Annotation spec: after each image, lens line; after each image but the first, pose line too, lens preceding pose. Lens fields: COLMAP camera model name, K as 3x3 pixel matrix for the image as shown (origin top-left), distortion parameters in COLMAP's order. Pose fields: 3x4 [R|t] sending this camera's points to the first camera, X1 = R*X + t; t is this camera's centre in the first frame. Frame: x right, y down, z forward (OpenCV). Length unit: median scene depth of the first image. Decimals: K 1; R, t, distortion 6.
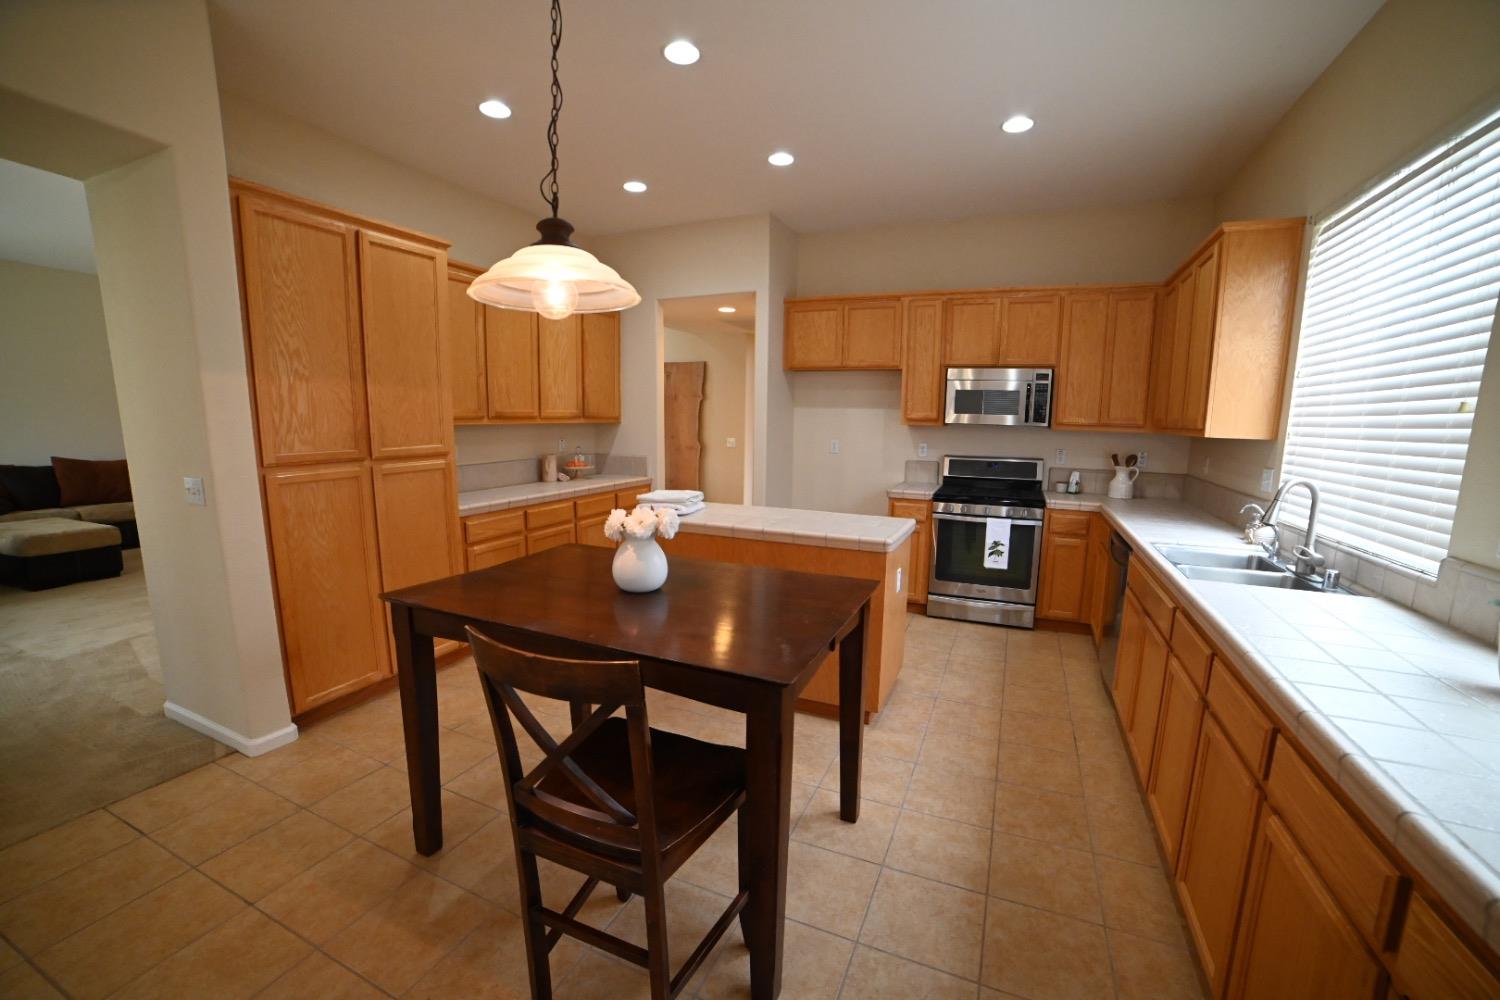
lens RADIAL K [[628.5, 0, 781.0], [0, 628.5, 507.0], [0, 0, 1]] dist [-0.040810, 0.002944]
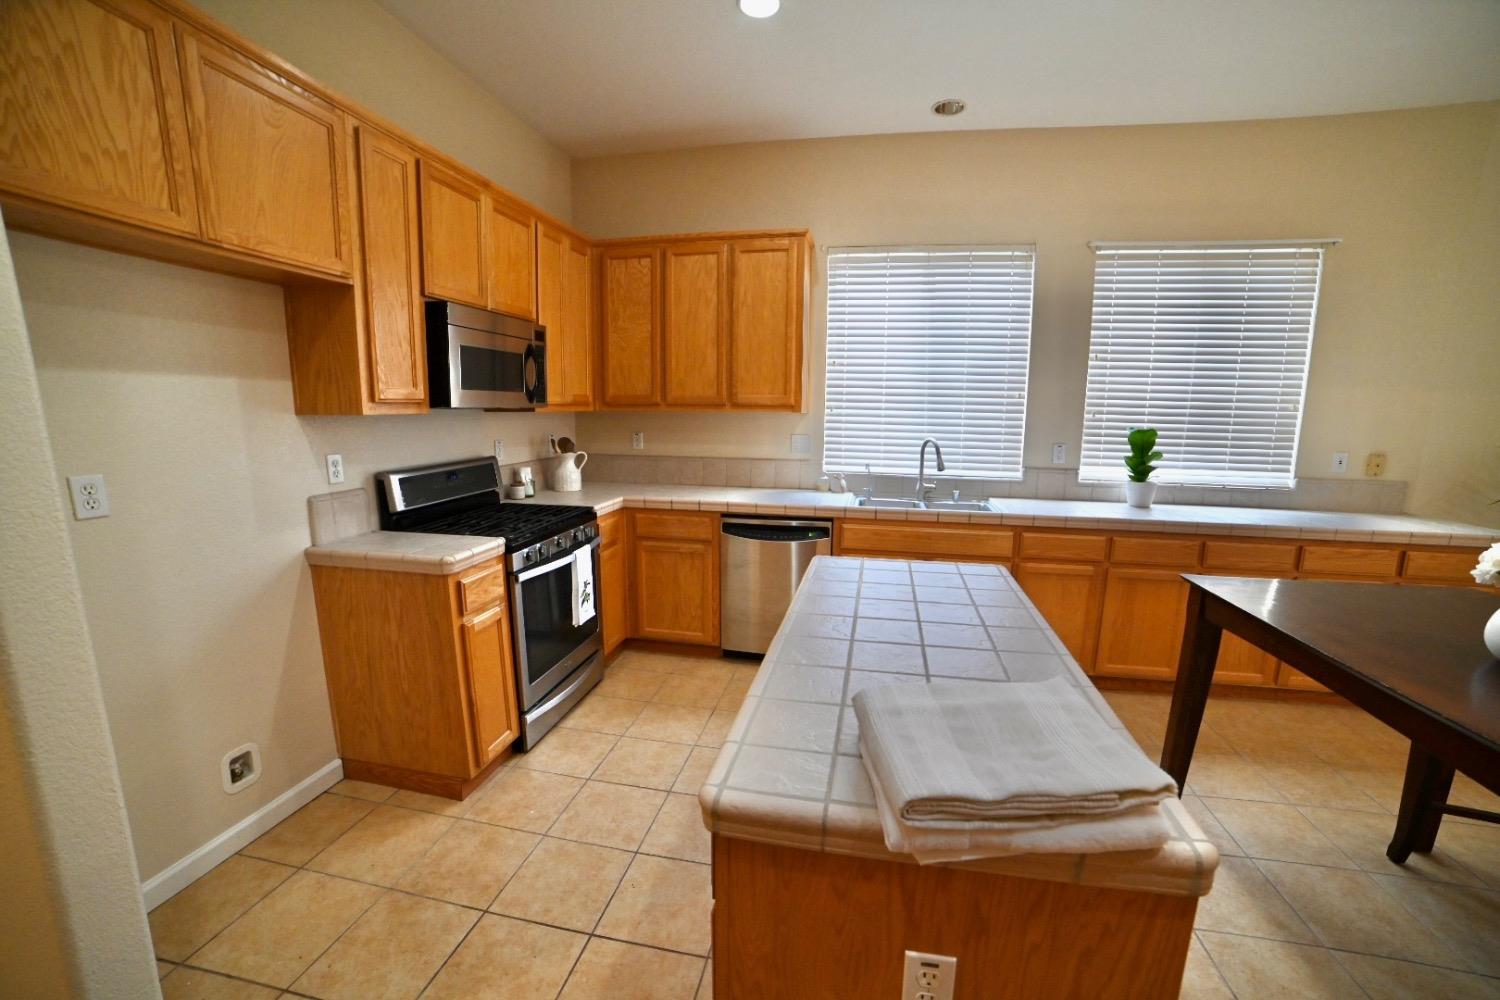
lens RADIAL K [[628.5, 0, 743.3], [0, 628.5, 514.2], [0, 0, 1]] dist [-0.040810, 0.002944]
pose [[-0.183141, -0.177476, 0.966934, -0.324681], [0.132845, 0.970080, 0.203215, -0.128734], [-0.974070, 0.165669, -0.154084, 0.913622]]
